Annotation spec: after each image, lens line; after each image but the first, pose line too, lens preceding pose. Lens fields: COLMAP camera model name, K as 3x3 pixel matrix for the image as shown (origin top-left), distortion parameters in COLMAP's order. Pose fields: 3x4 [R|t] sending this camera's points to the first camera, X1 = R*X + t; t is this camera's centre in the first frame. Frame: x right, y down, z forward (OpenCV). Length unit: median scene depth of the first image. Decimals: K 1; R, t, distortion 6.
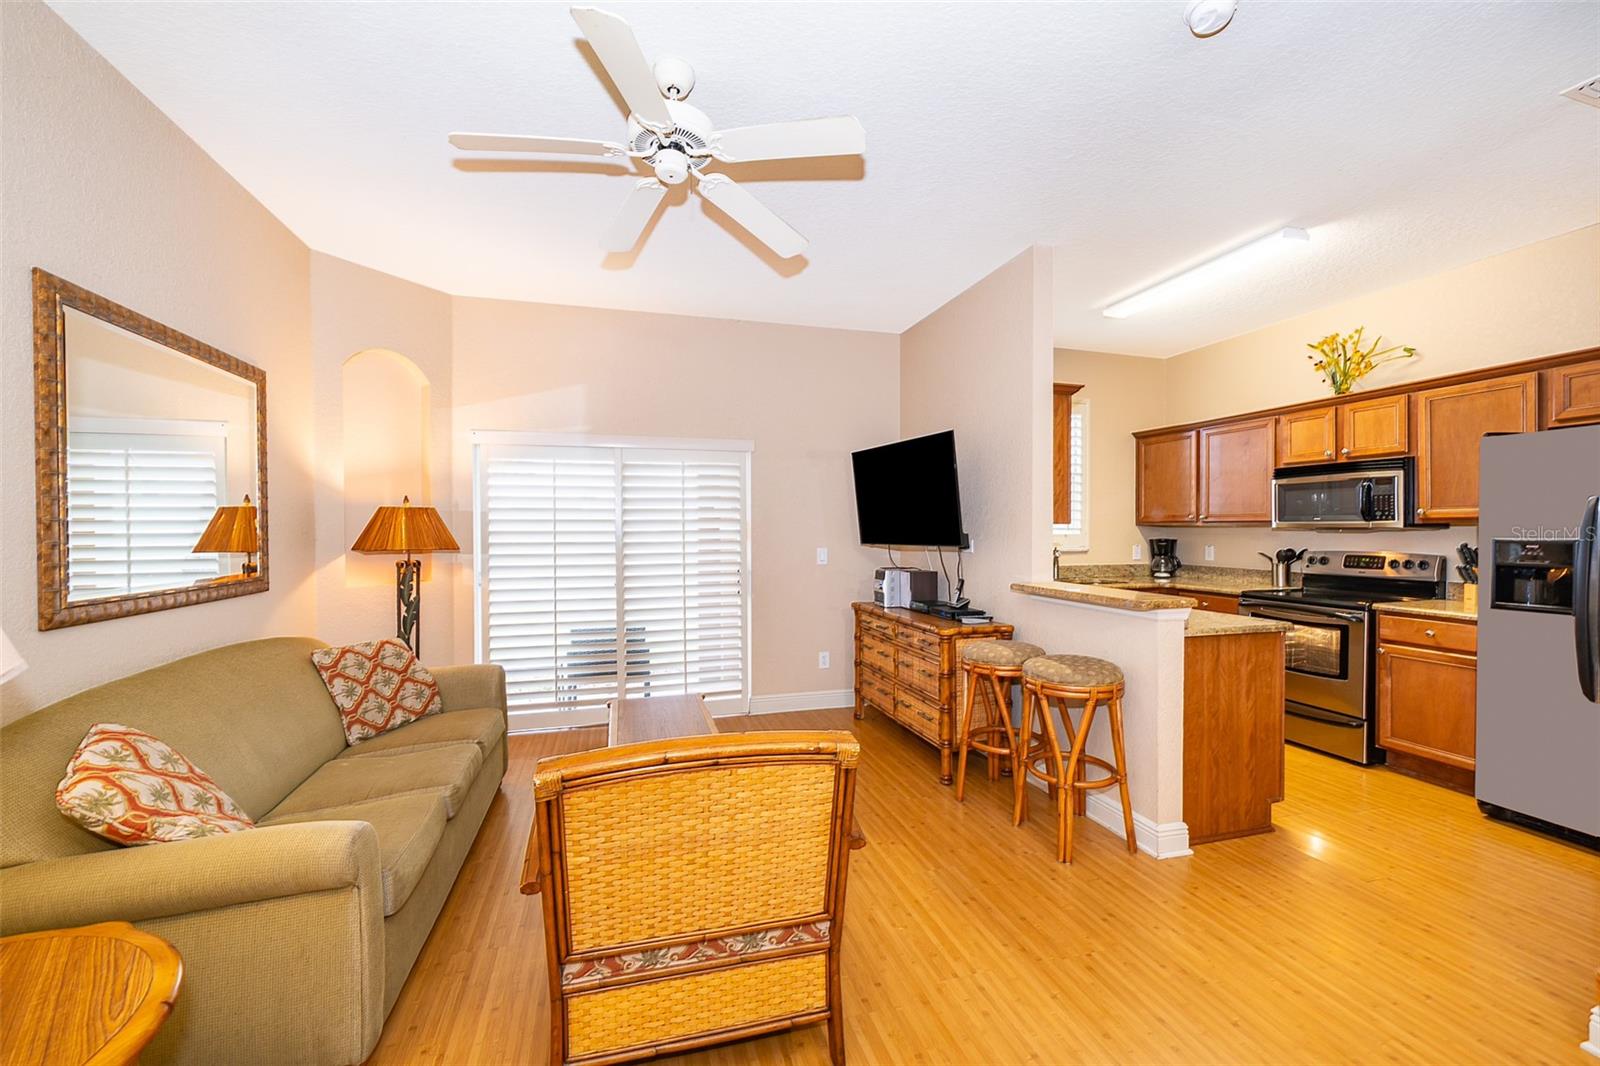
lens RADIAL K [[662.3, 0, 787.7], [0, 662.3, 534.8], [0, 0, 1]] dist [-0.000132, 0.001156]
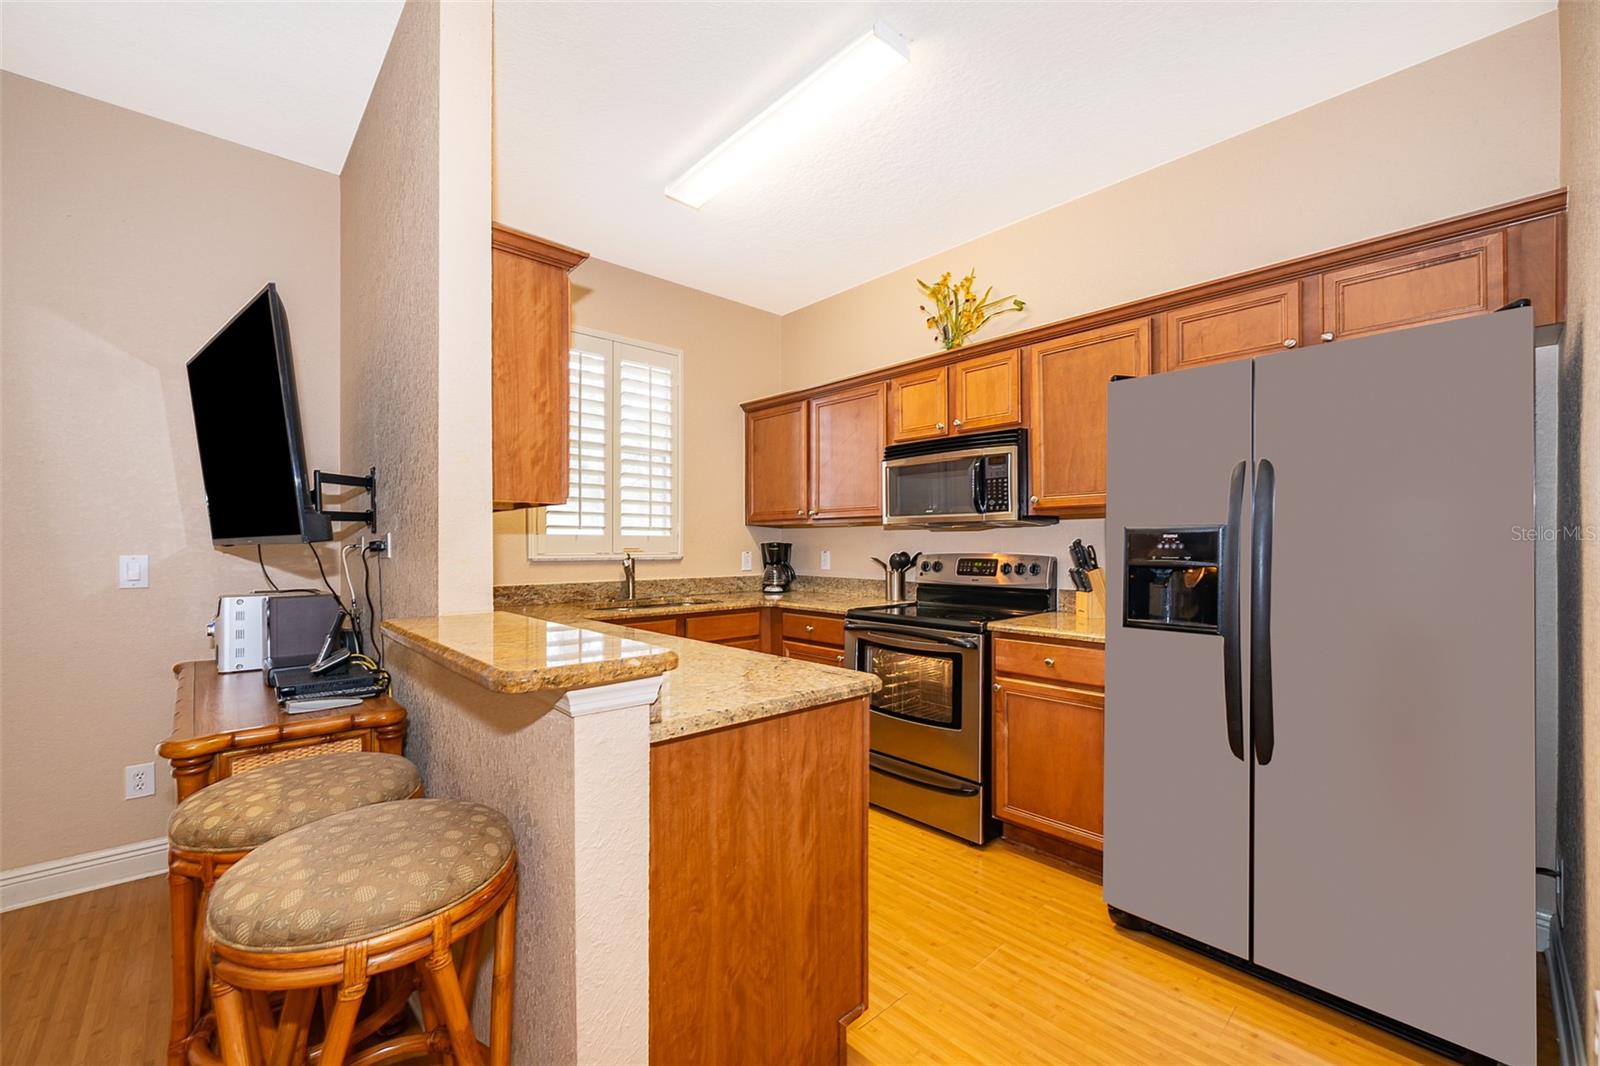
lens RADIAL K [[662.3, 0, 807.6], [0, 662.3, 543.7], [0, 0, 1]] dist [-0.000132, 0.001156]
pose [[0.890192, 0.004122, 0.455566, 0.365881], [0.002110, 0.999911, -0.013170, 0.025984], [-0.455580, 0.012685, 0.890105, 0.430763]]
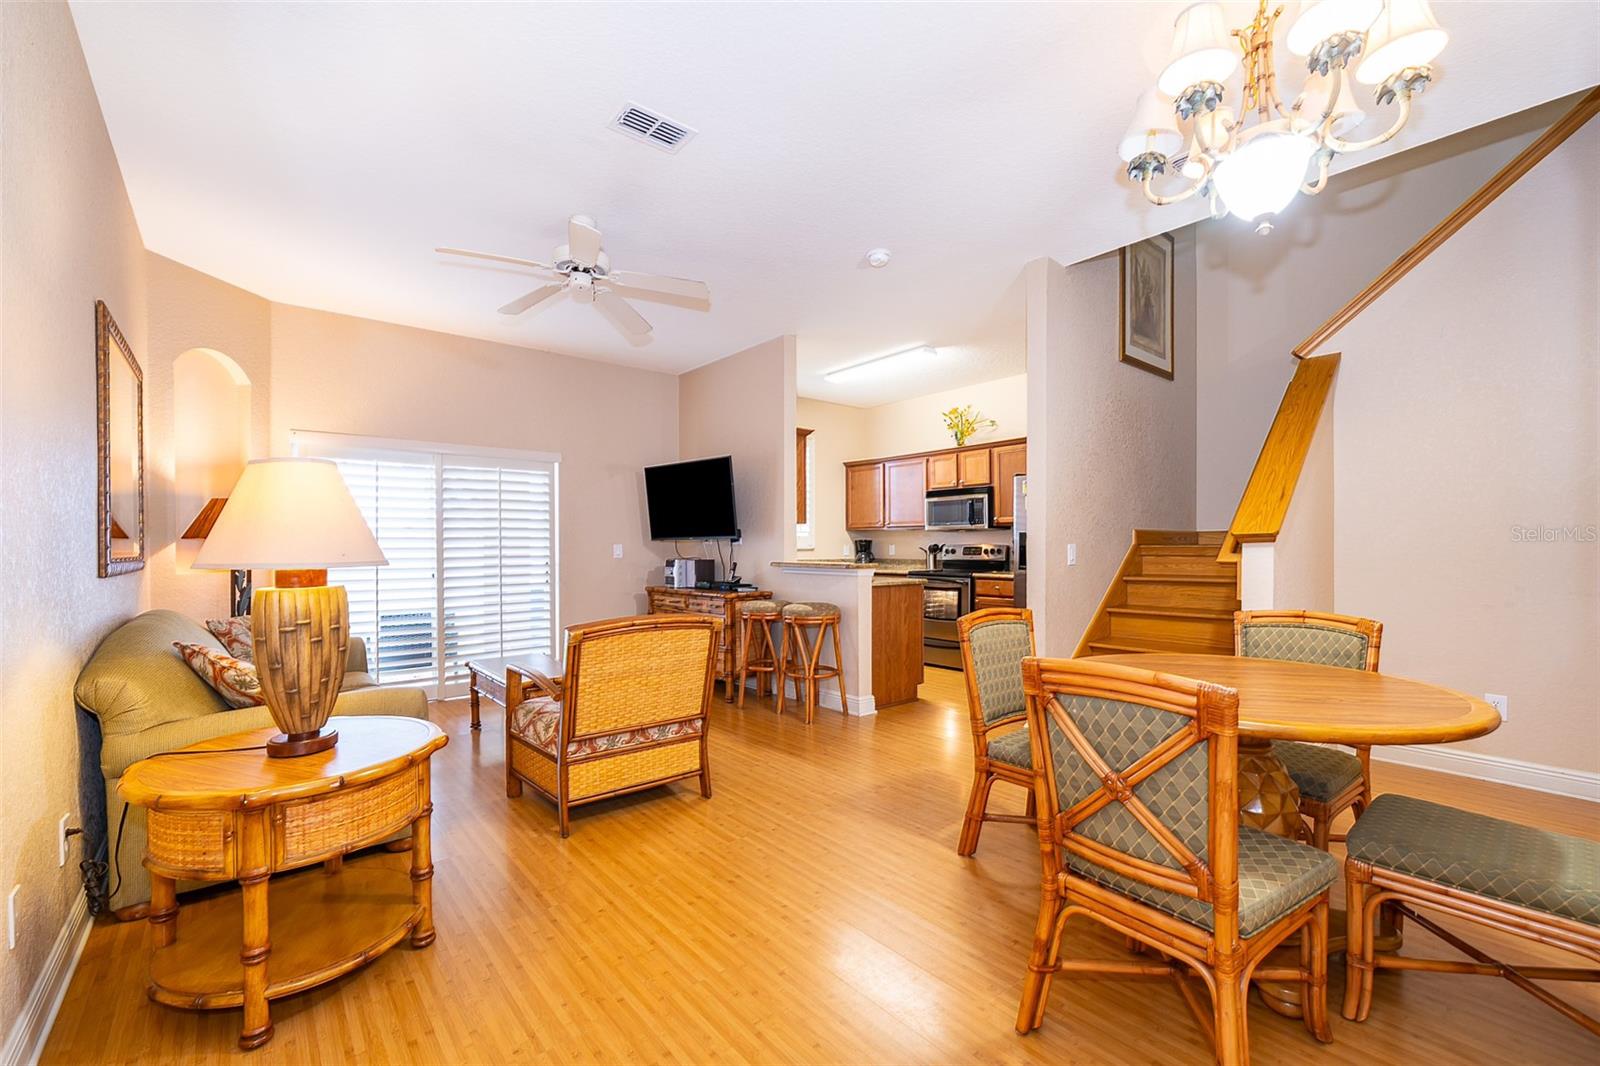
lens RADIAL K [[662.3, 0, 794.2], [0, 662.3, 535.9], [0, 0, 1]] dist [-0.000132, 0.001156]
pose [[0.918528, 0.006408, 0.395303, -0.180732], [0.002587, 0.999750, -0.022217, 0.043870], [-0.395347, 0.021430, 0.918282, -0.339796]]
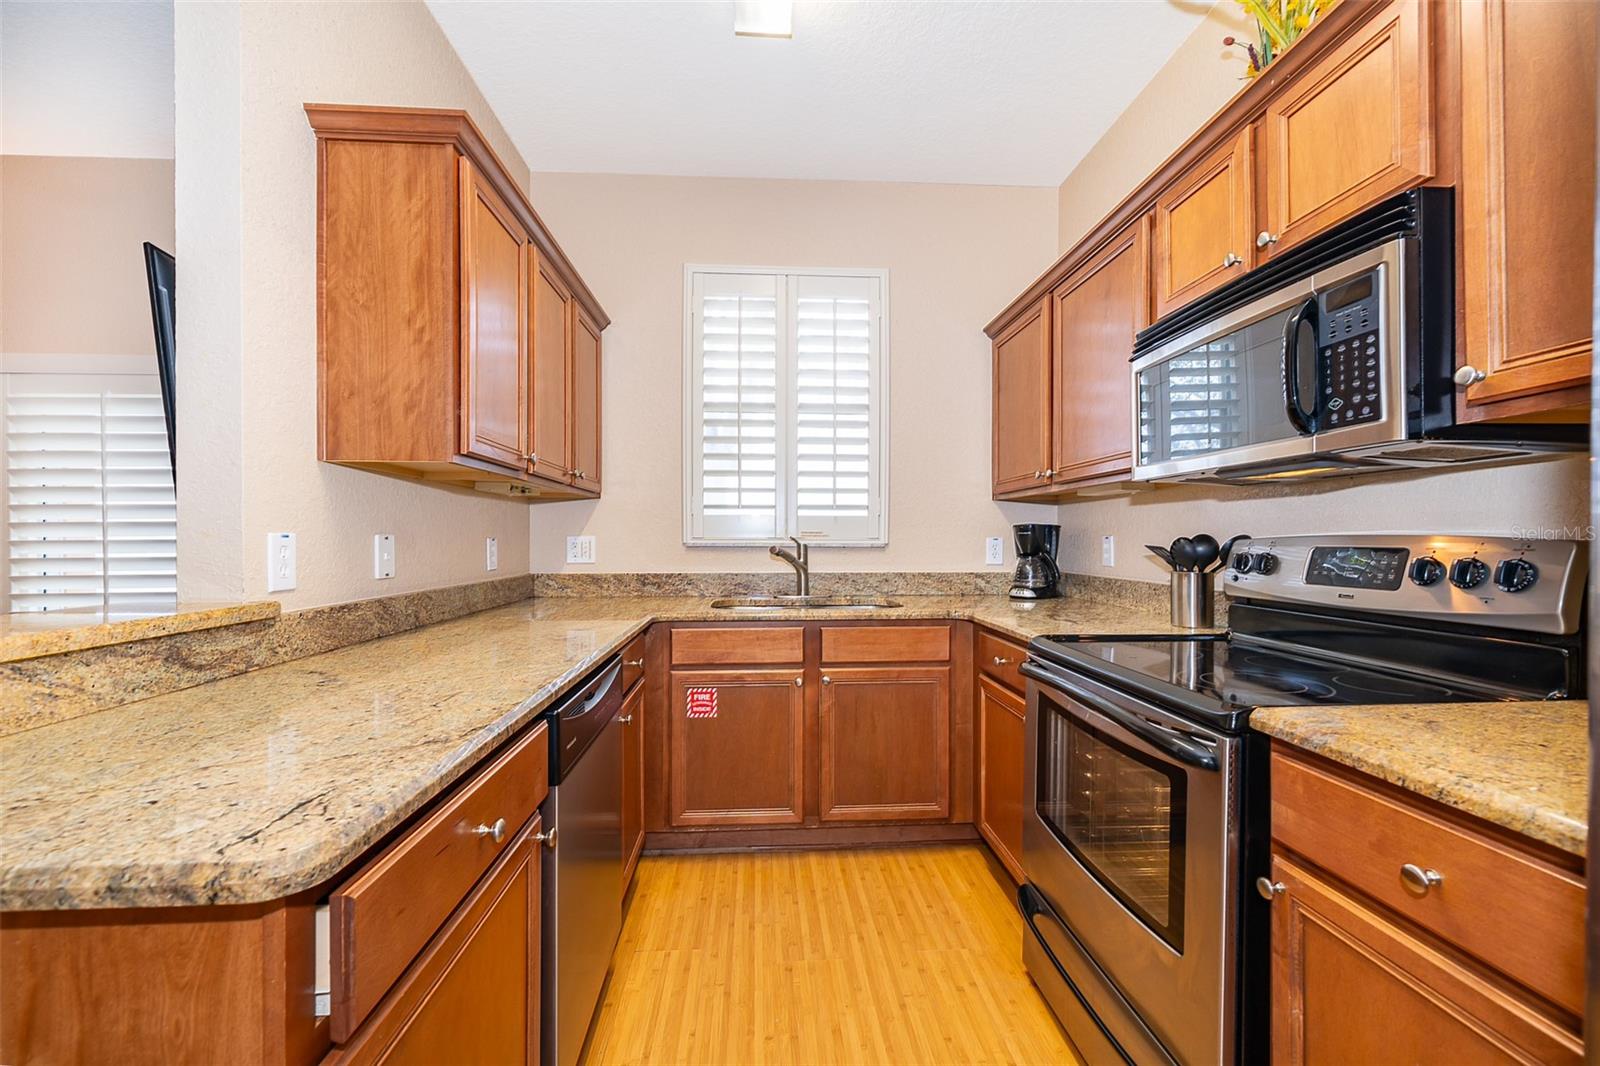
lens RADIAL K [[662.3, 0, 779.9], [0, 662.3, 539.4], [0, 0, 1]] dist [-0.000132, 0.001156]
pose [[0.974167, 0.003581, -0.225799, 0.734944], [-0.005805, 0.999941, -0.009189, 0.035847], [0.225753, 0.010263, 0.974131, 0.666218]]
